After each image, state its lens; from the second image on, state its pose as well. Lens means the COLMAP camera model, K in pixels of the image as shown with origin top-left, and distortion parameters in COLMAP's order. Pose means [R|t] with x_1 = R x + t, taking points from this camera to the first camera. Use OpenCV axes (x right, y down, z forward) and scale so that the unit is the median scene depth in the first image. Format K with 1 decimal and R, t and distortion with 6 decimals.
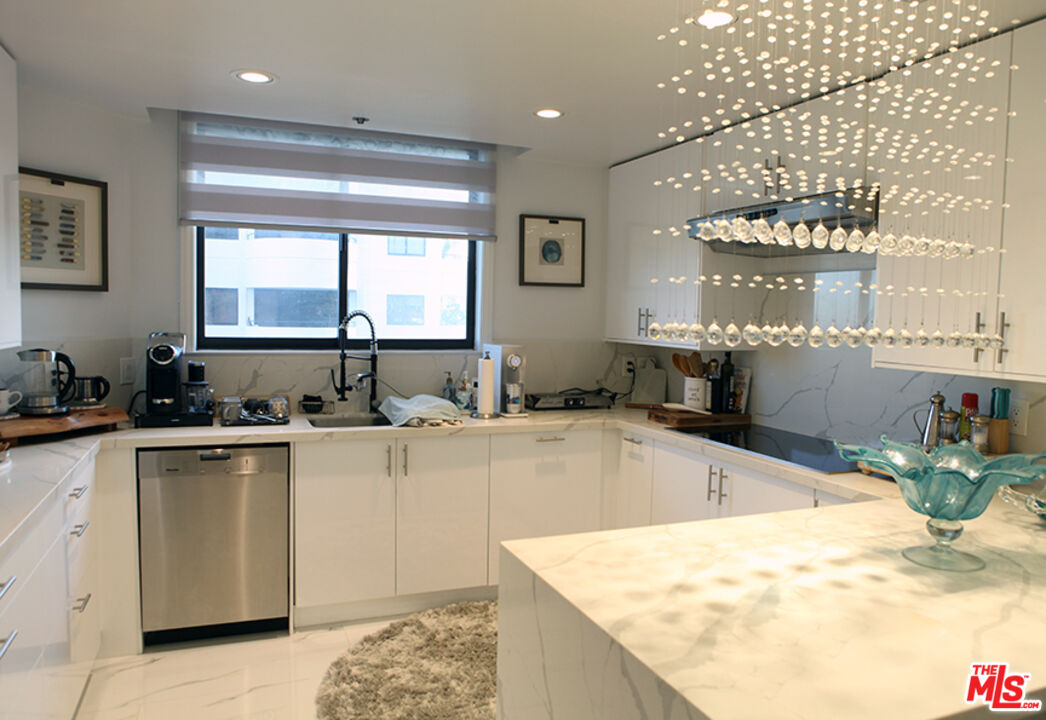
lens RADIAL K [[772.2, 0, 528.7], [0, 772.2, 360.8], [0, 0, 1]] dist [-0.039265, 0.013732]
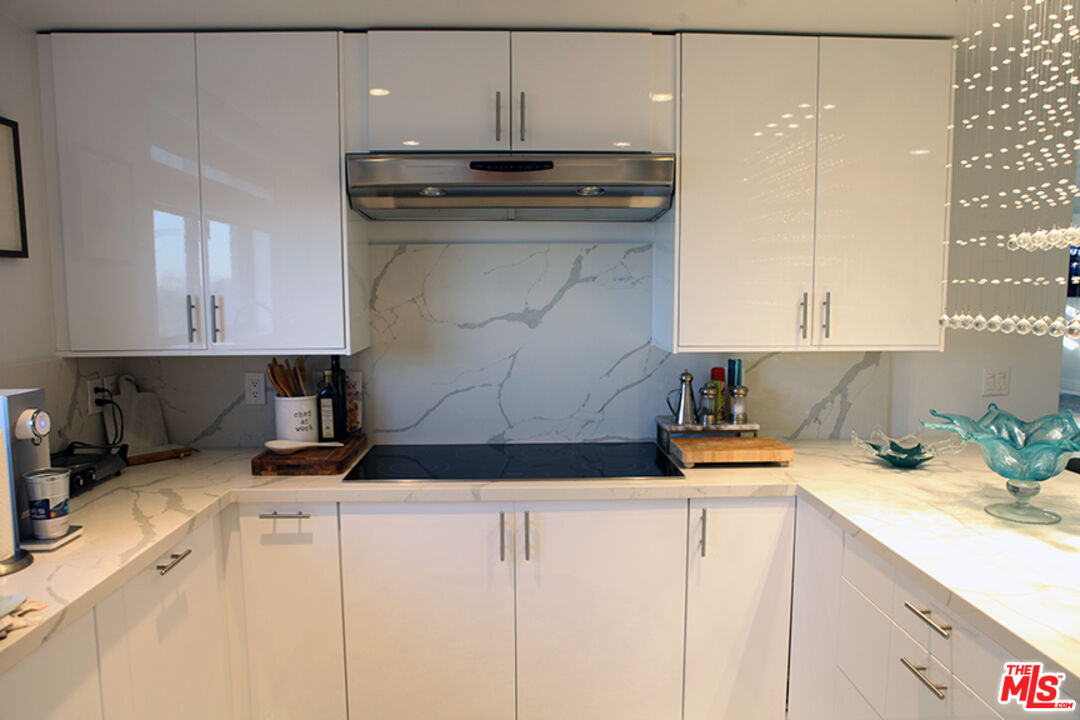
lens RADIAL K [[763.5, 0, 542.0], [0, 763.5, 359.5], [0, 0, 1]] dist [-0.050566, 0.007200]
pose [[0.332494, -0.116995, 0.935820, -0.354181], [0.069777, 0.992608, 0.099302, -0.065716], [-0.940521, 0.032281, 0.338200, 0.628122]]
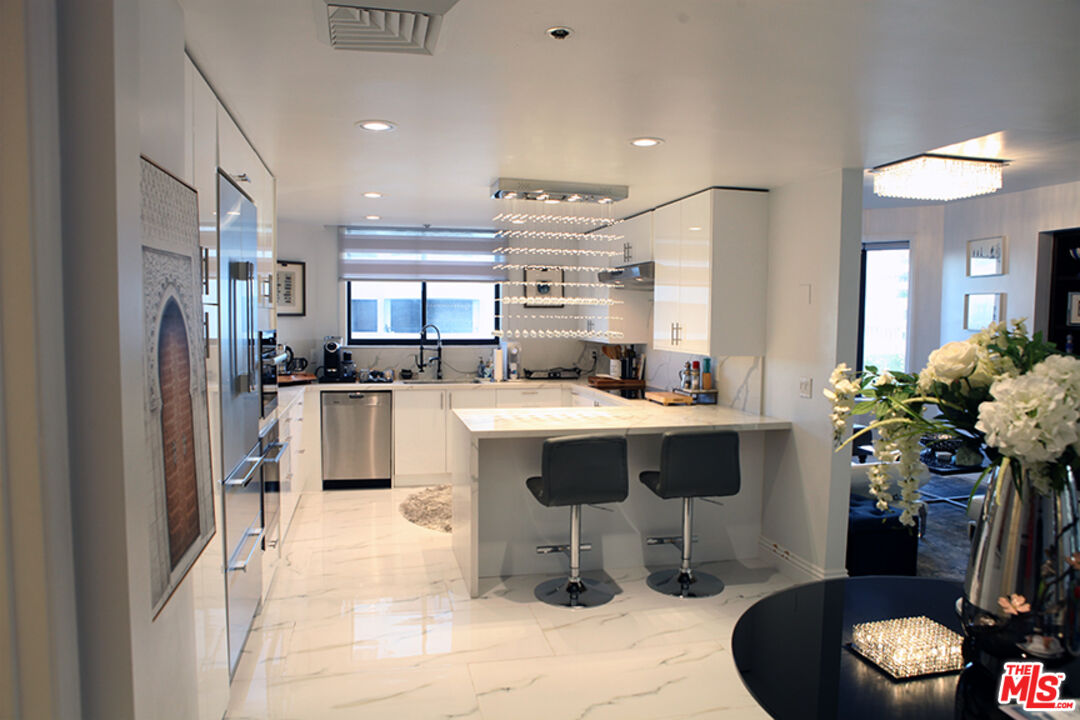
lens RADIAL K [[763.5, 0, 539.7], [0, 763.5, 364.3], [0, 0, 1]] dist [-0.050566, 0.007200]
pose [[0.986980, -0.003346, -0.160809, 0.352614], [0.003080, 0.999993, -0.001906, 0.038132], [0.160815, 0.001386, 0.986984, -0.814505]]
